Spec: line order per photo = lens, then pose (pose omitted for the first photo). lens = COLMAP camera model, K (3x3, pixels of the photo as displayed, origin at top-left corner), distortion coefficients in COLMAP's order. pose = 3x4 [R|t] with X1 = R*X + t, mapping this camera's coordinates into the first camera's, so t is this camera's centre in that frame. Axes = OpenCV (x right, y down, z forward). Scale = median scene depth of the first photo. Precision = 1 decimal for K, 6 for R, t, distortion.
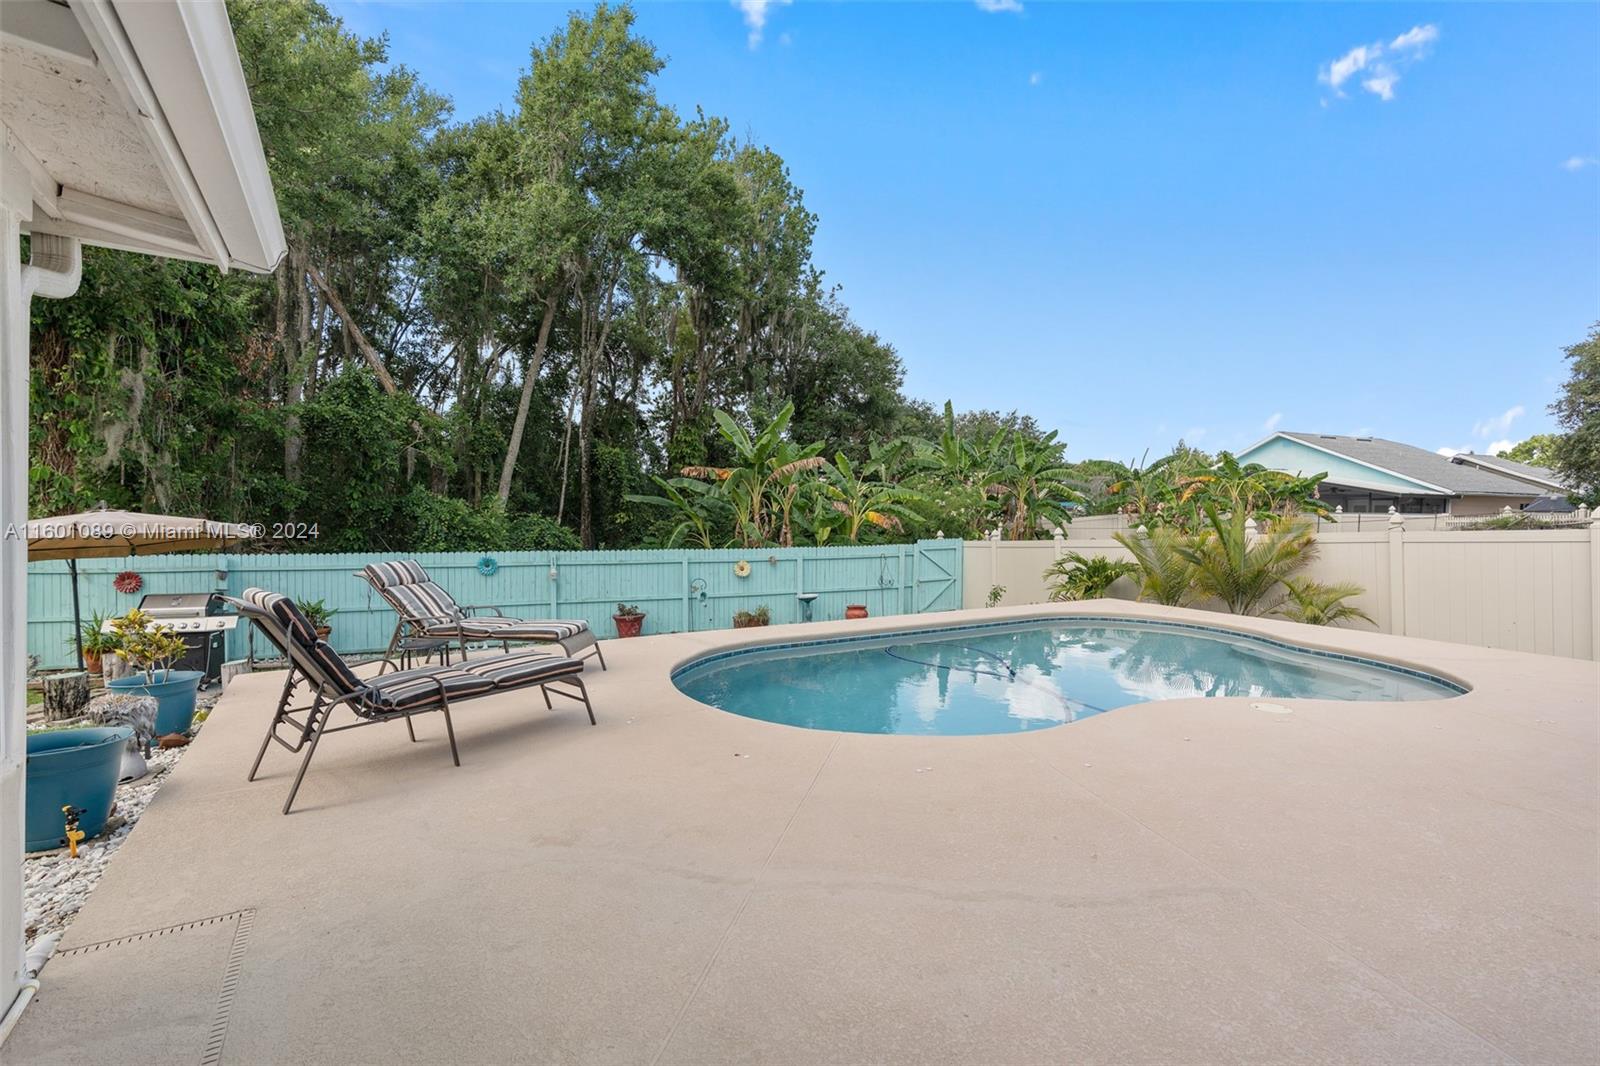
lens RADIAL K [[720.7, 0, 803.6], [0, 720.7, 548.3], [0, 0, 1]] dist [-0.000099, -0.000132]
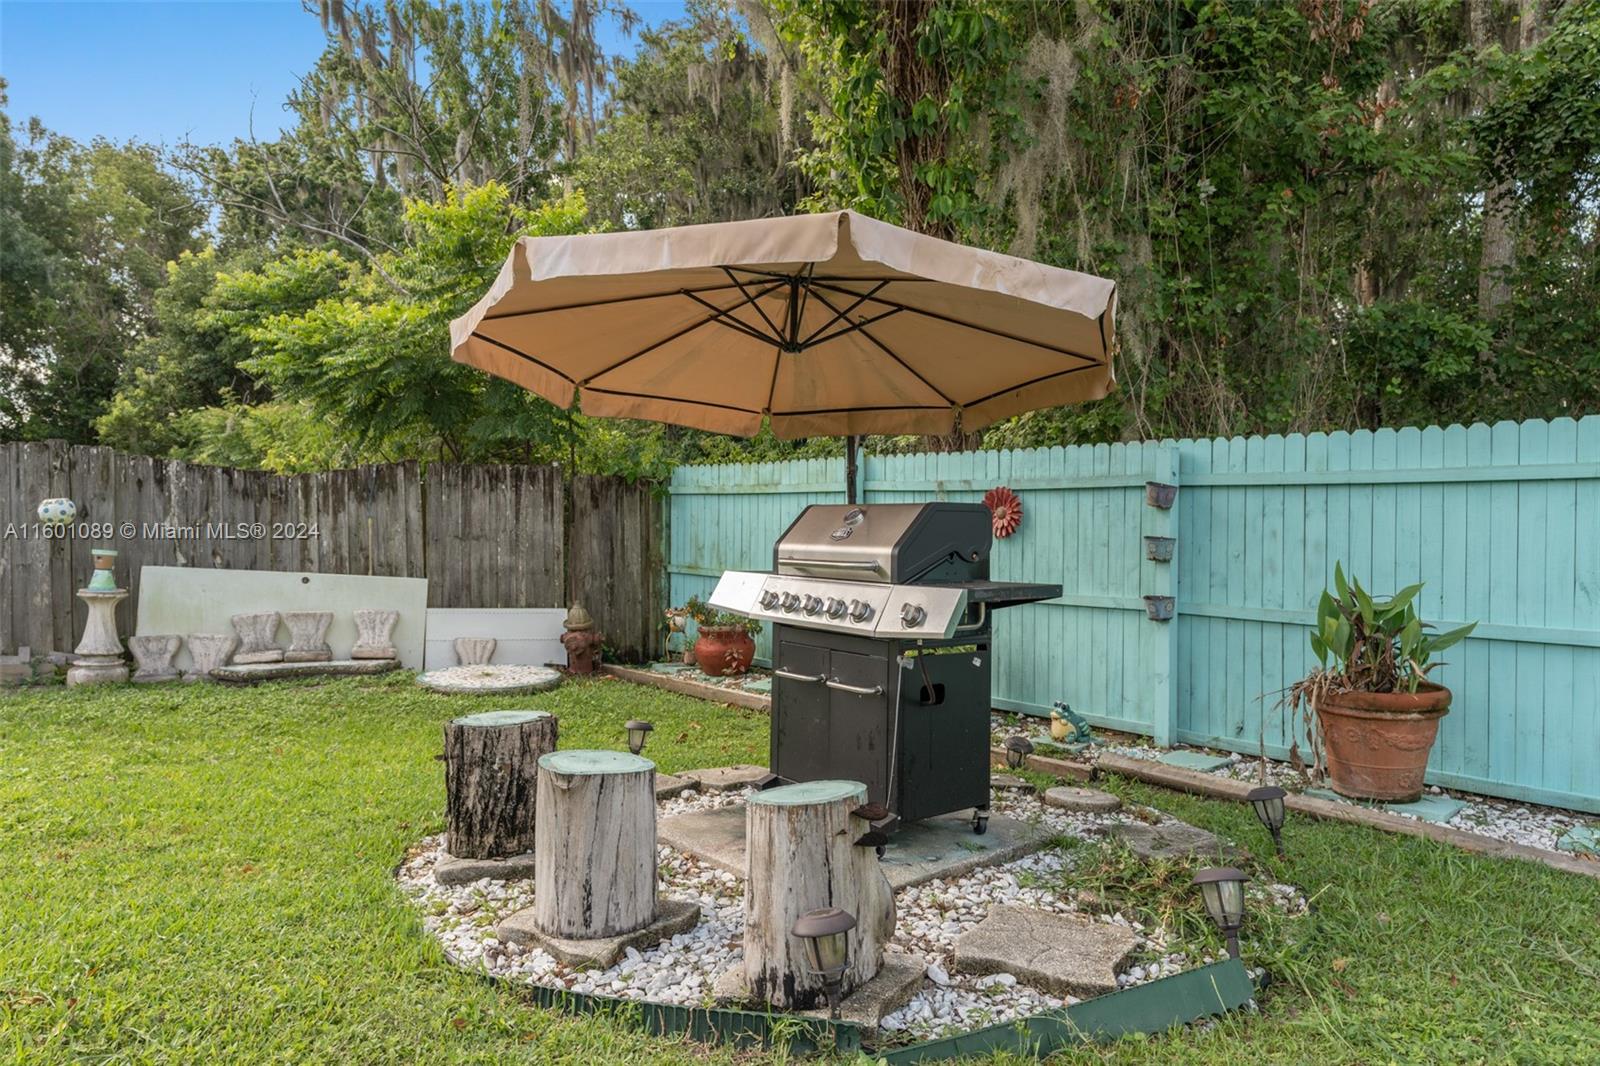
lens RADIAL K [[1029.0, 0, 800.0], [0, 1029.0, 533.0], [0, 0, 1]] dist [0.001082, 0.000308]
pose [[0.293865, 0.007199, -0.955820, -0.368909], [-0.033993, 0.999418, -0.002924, 0.061436], [0.955242, 0.033350, 0.293939, 0.669122]]
